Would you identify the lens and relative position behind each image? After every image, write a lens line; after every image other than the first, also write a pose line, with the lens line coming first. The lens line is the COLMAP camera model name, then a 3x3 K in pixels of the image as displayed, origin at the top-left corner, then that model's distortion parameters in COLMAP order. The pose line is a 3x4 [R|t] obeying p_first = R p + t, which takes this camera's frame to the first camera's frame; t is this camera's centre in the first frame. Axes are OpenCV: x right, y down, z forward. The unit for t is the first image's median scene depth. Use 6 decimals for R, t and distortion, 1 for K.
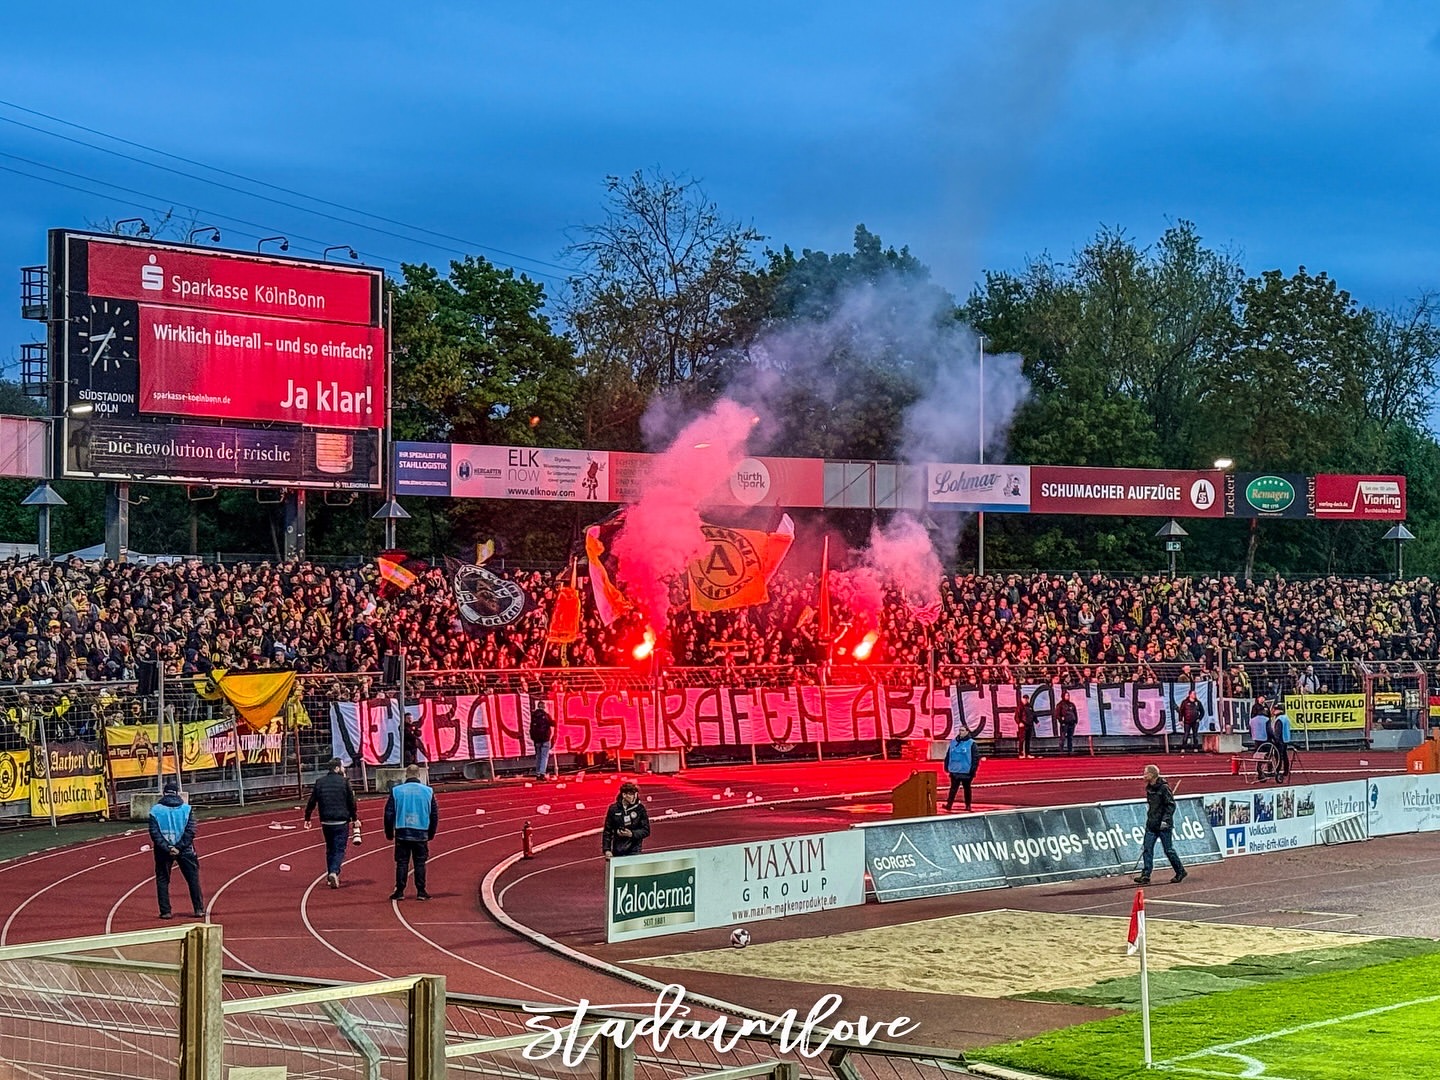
lens RADIAL K [[3055.1, 0, 699.2], [0, 3055.1, 511.5], [0, 0, 1]] dist [0.135150, 0.000000]
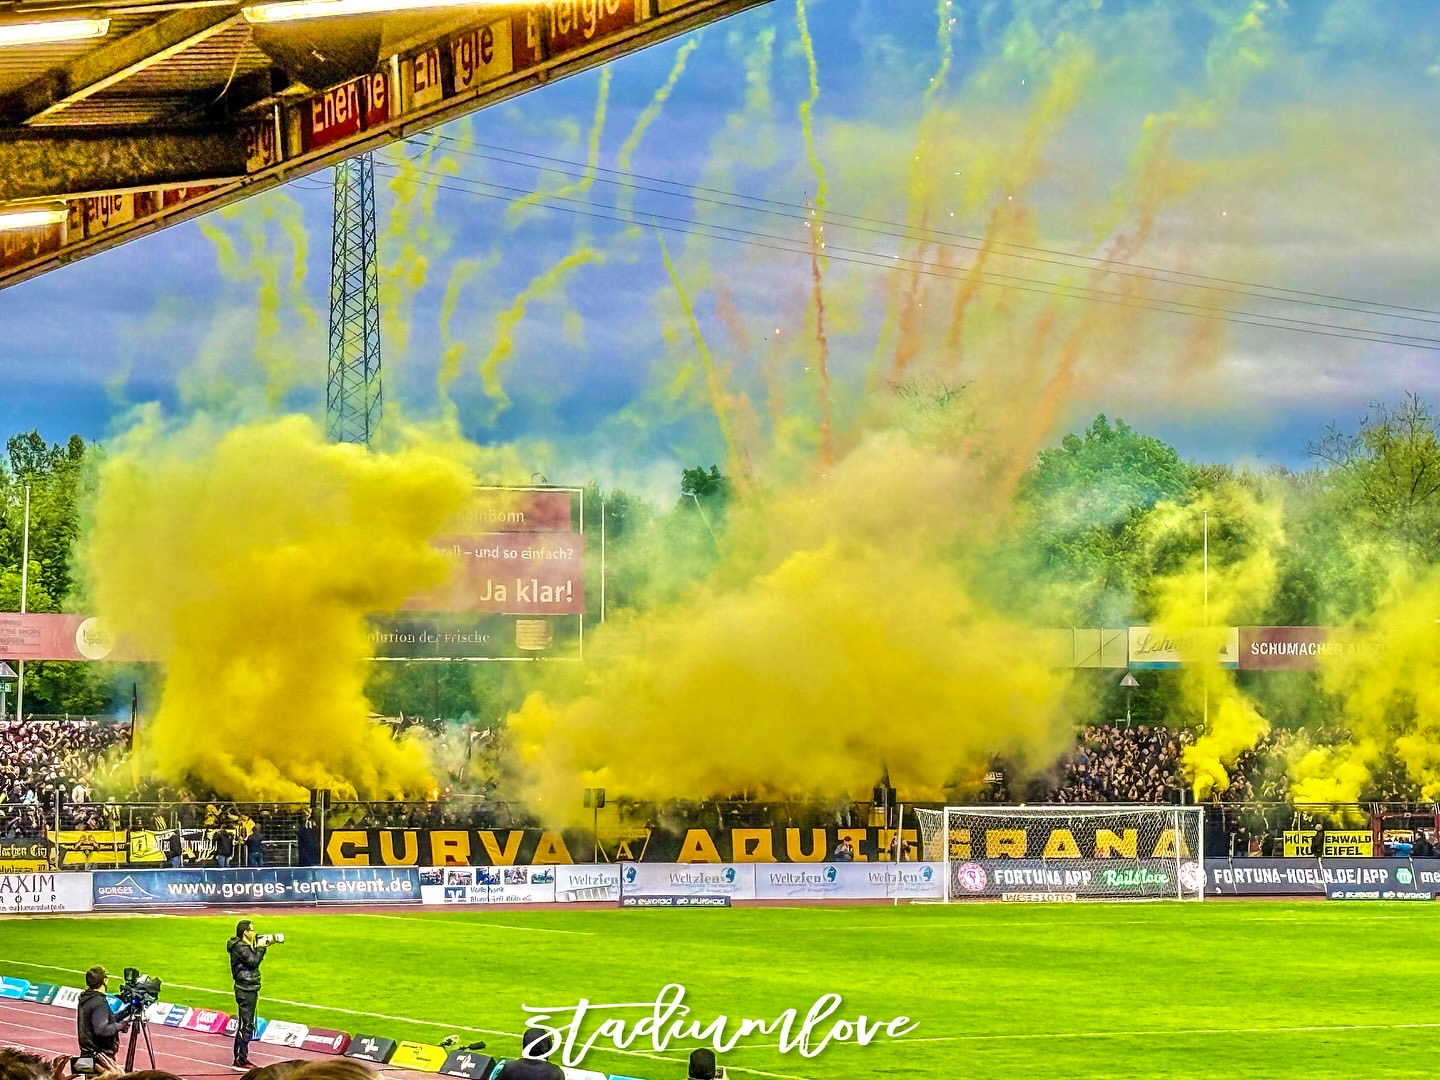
lens RADIAL K [[4639.9, 0, 705.5], [0, 4639.9, 453.7], [0, 0, 1]] dist [0.115548, 0.000000]
pose [[0.885130, -0.031366, -0.464286, 0.852763], [0.015932, 0.999183, -0.037130, -0.021706], [0.465072, 0.025468, 0.884907, -0.686726]]
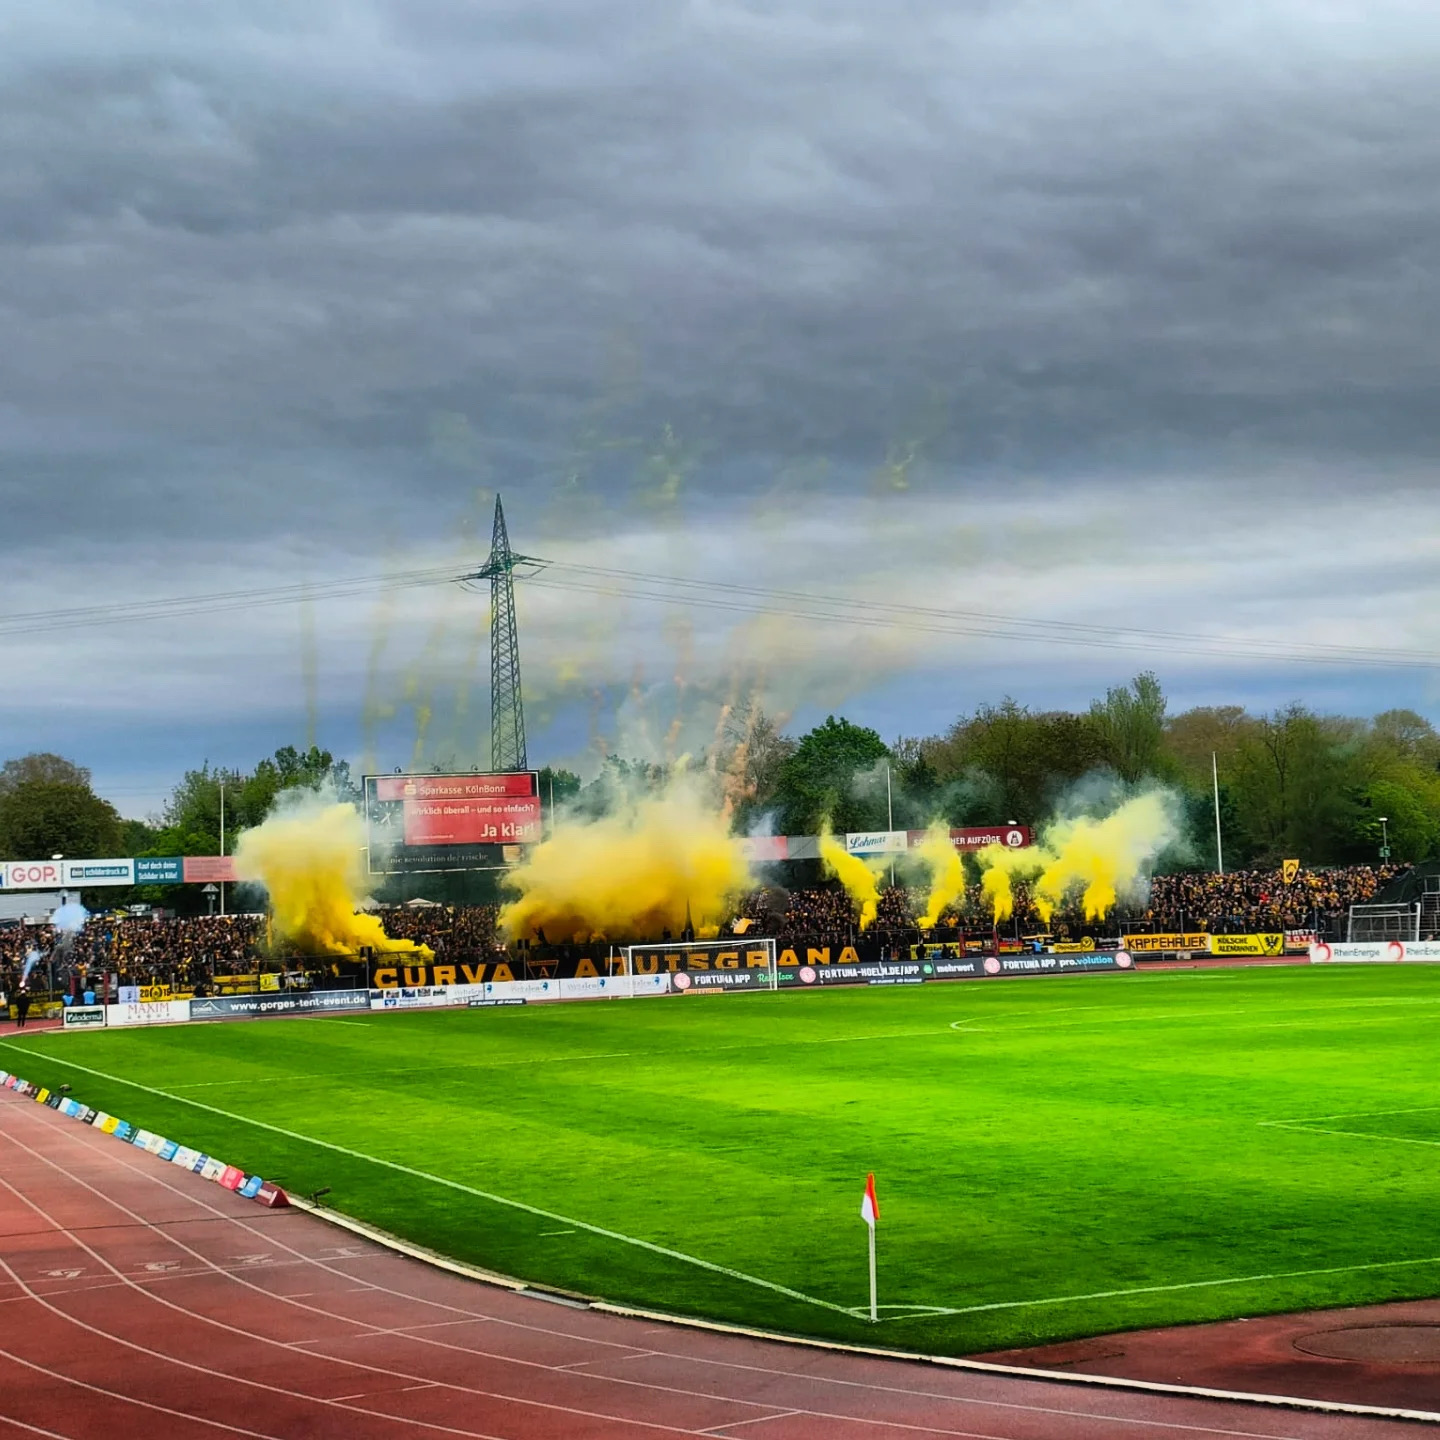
lens RADIAL K [[2849.7, 0, 765.3], [0, 2849.7, 652.4], [0, 0, 1]] dist [0.035864, 0.000000]
pose [[0.858159, -0.083501, -0.506547, 1.159037], [0.061972, 0.996318, -0.059246, -0.031380], [0.509629, 0.019451, 0.860174, -0.764780]]
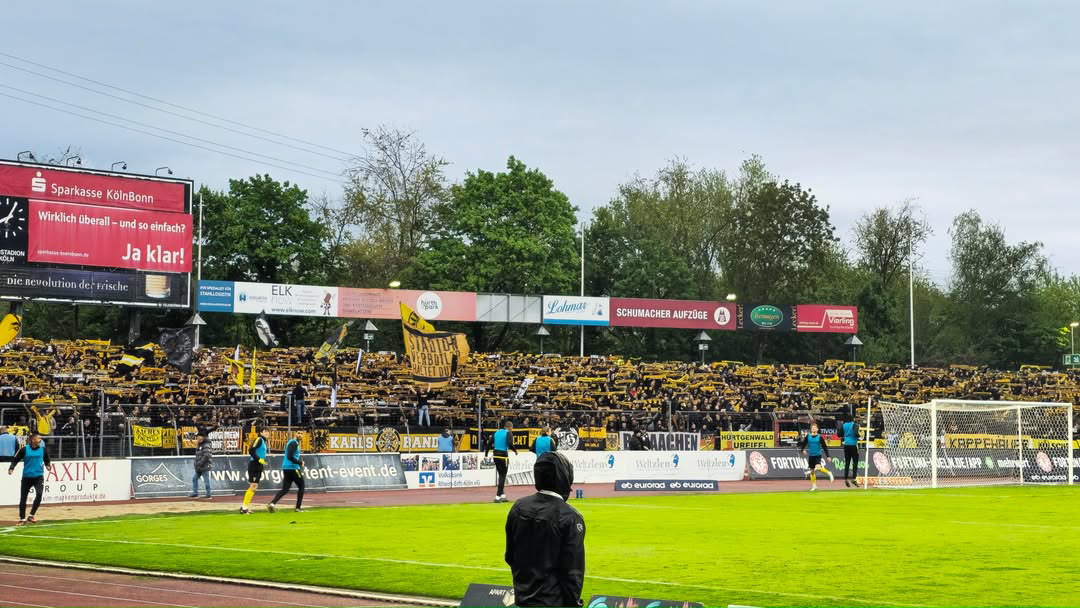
lens RADIAL K [[1947.5, 0, 527.8], [0, 1947.5, 228.0], [0, 0, 1]] dist [0.157924, 0.000000]
pose [[0.995319, -0.003543, -0.096579, 0.197679], [-0.002760, 0.997878, -0.065059, 0.019600], [0.096604, 0.065021, 0.993197, -0.081478]]
